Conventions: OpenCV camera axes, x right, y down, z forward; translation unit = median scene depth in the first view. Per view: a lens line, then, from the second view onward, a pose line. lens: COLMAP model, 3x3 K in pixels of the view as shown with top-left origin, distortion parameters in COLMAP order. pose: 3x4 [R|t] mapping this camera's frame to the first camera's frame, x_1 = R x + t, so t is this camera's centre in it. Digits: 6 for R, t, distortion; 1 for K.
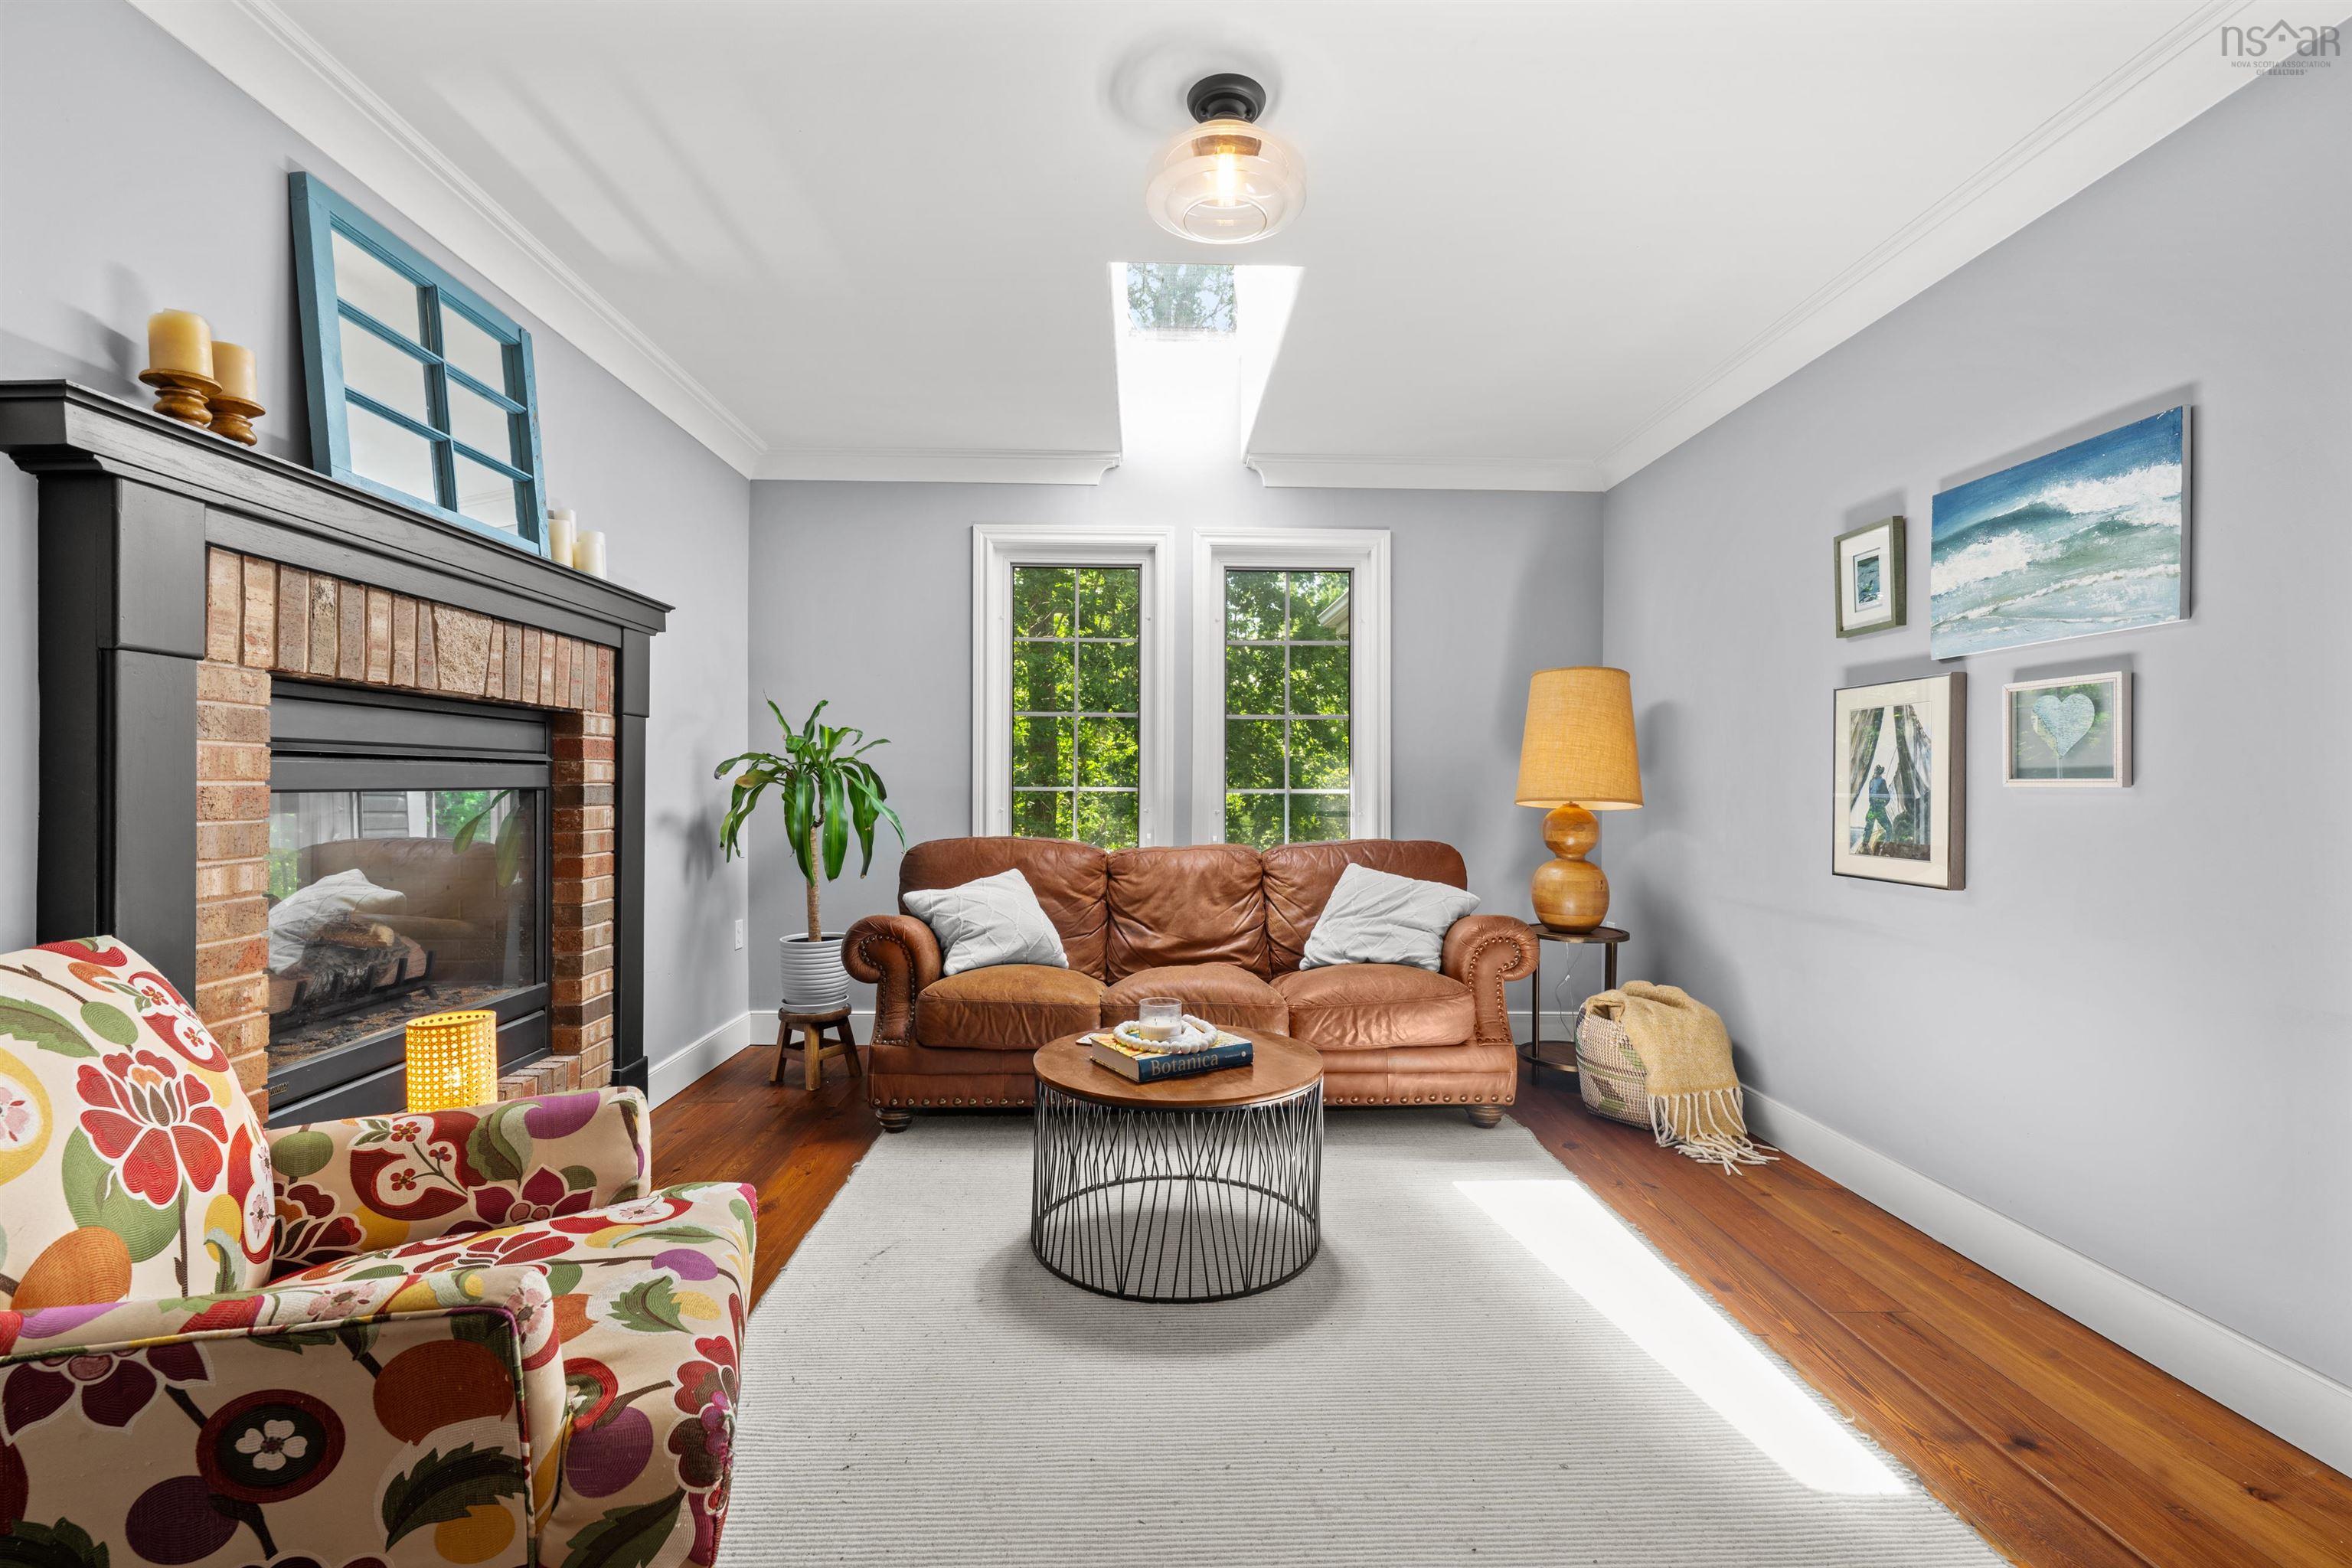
lens RADIAL K [[1044.4, 0, 1176.0], [0, 1044.4, 784.0], [0, 0, 1]] dist [0.000244, -0.000305]
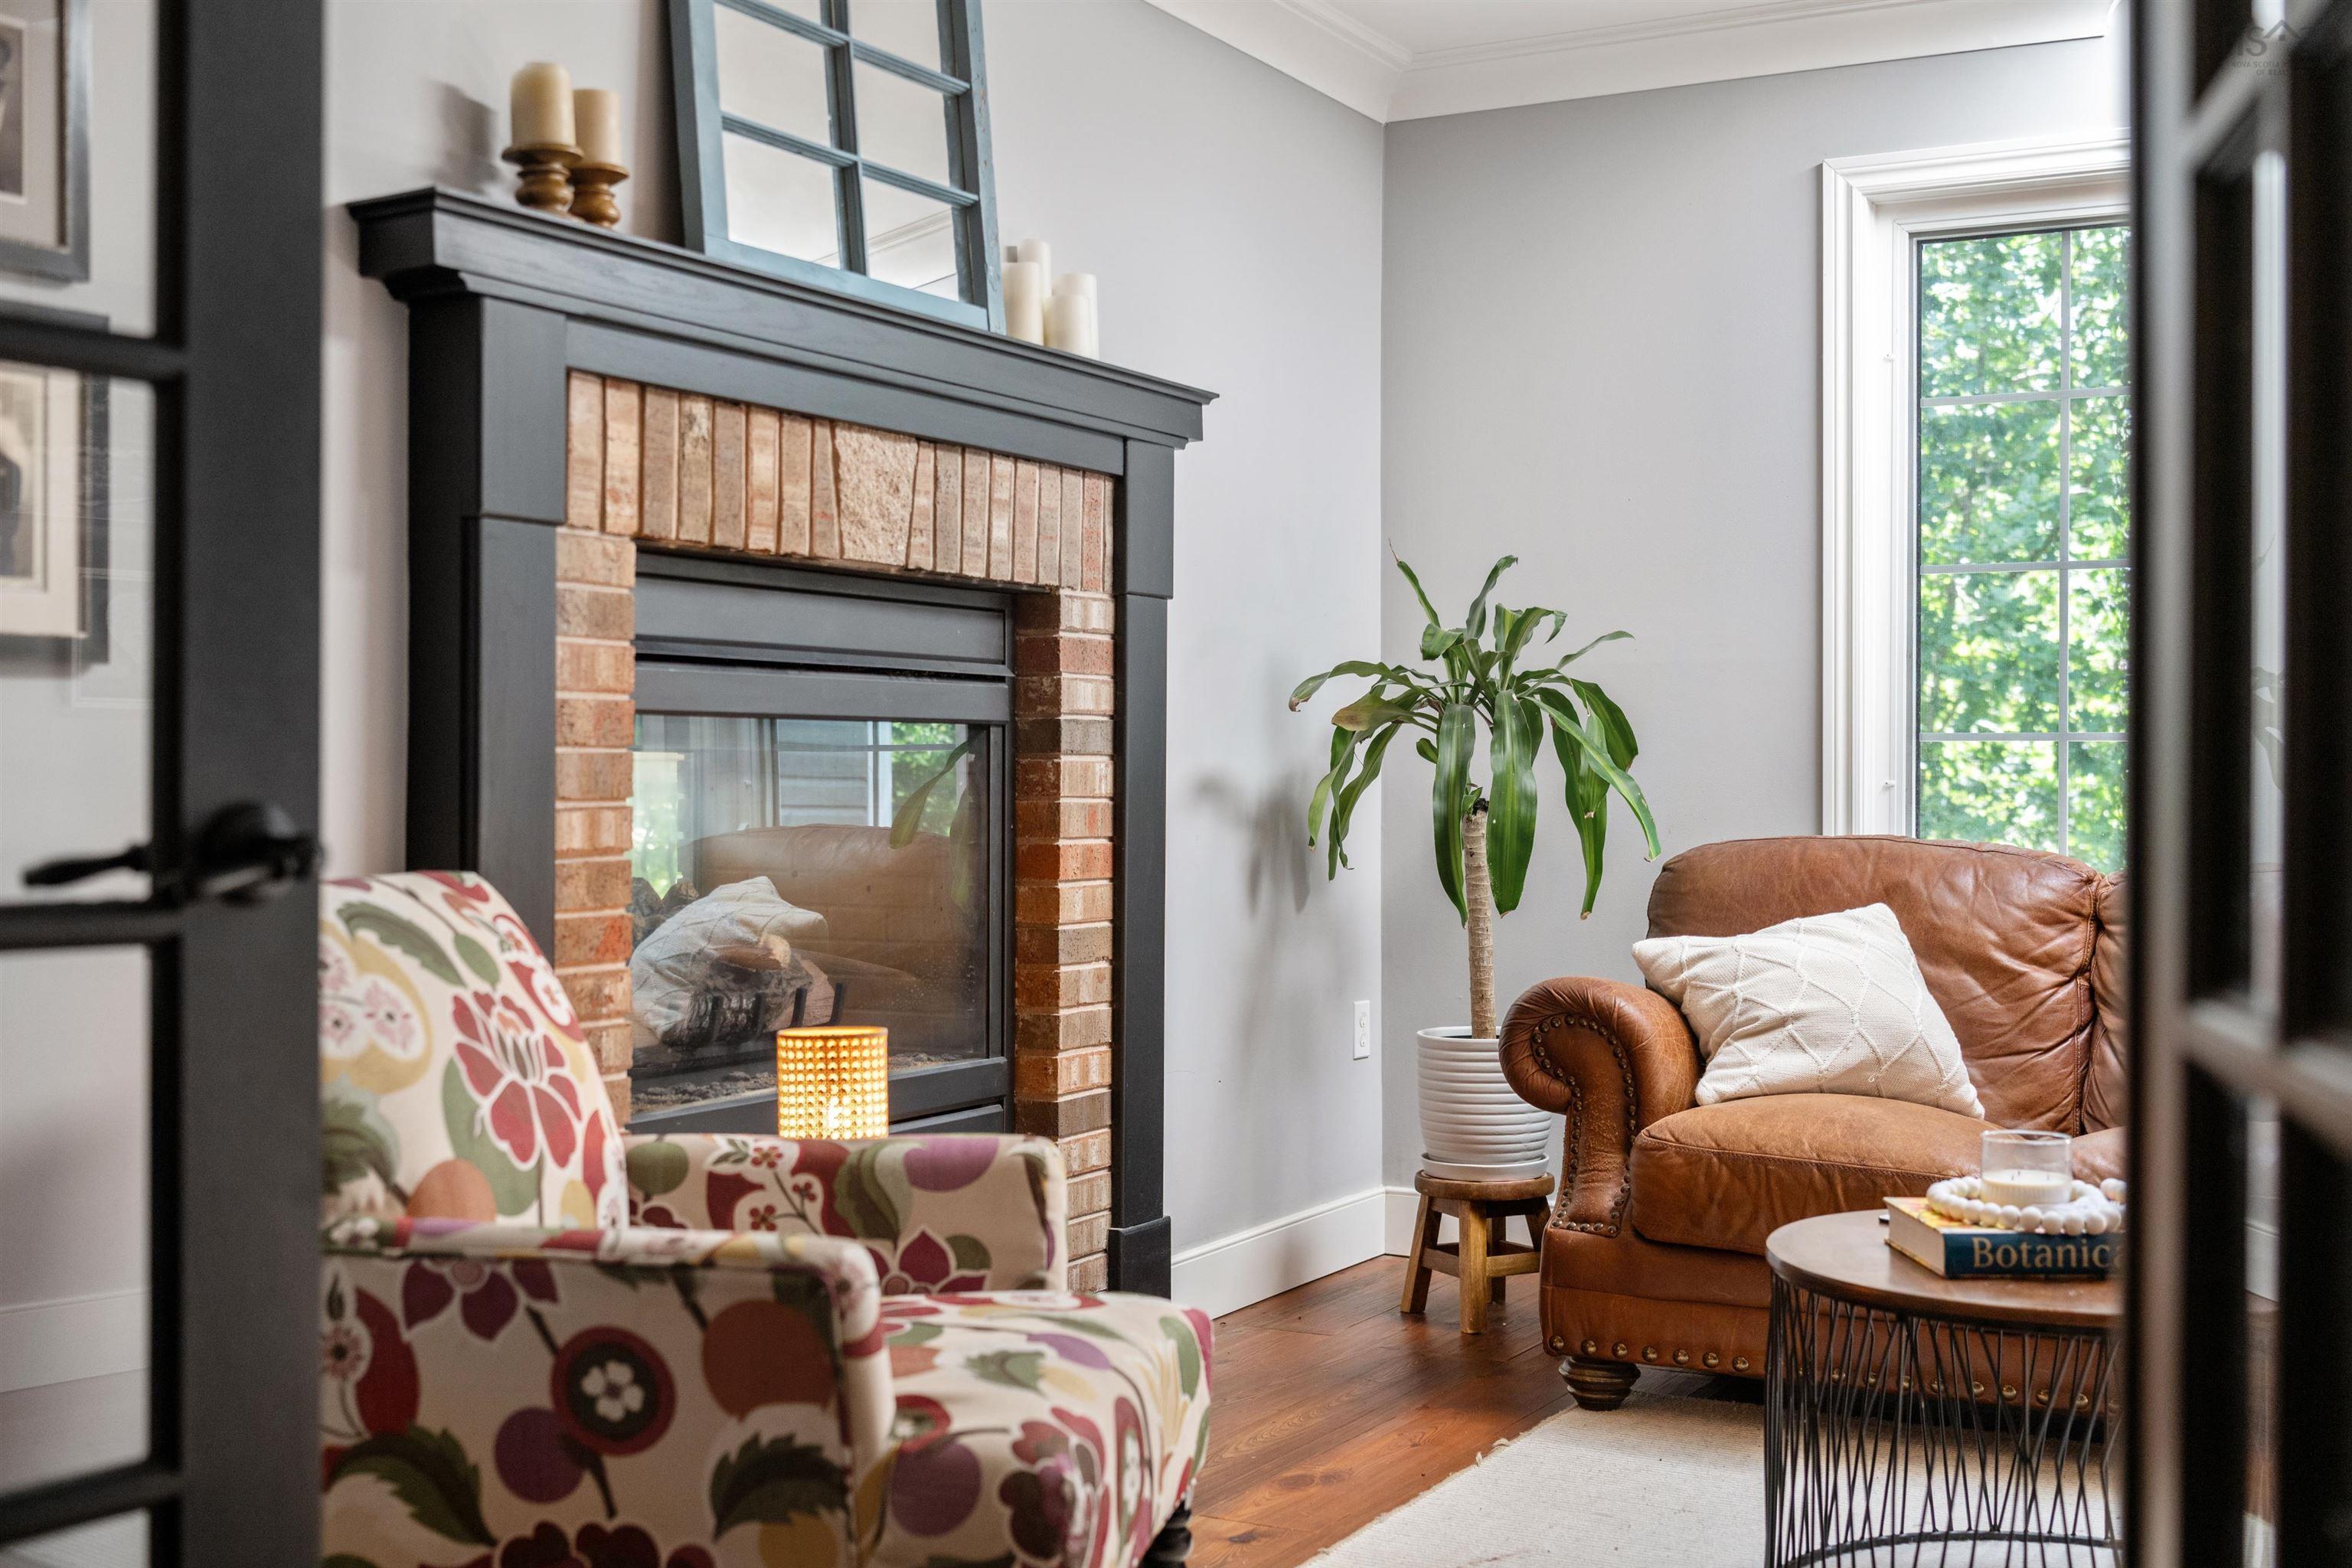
lens RADIAL K [[2933.6, 0, 1176.0], [0, 2933.6, 784.0], [0, 0, 1]] dist [-0.001056, -0.013790]
pose [[0.853235, -0.002886, -0.521518, 0.478972], [-0.001217, 0.999971, -0.007524, 0.072345], [0.521524, 0.007054, 0.853207, -0.500444]]
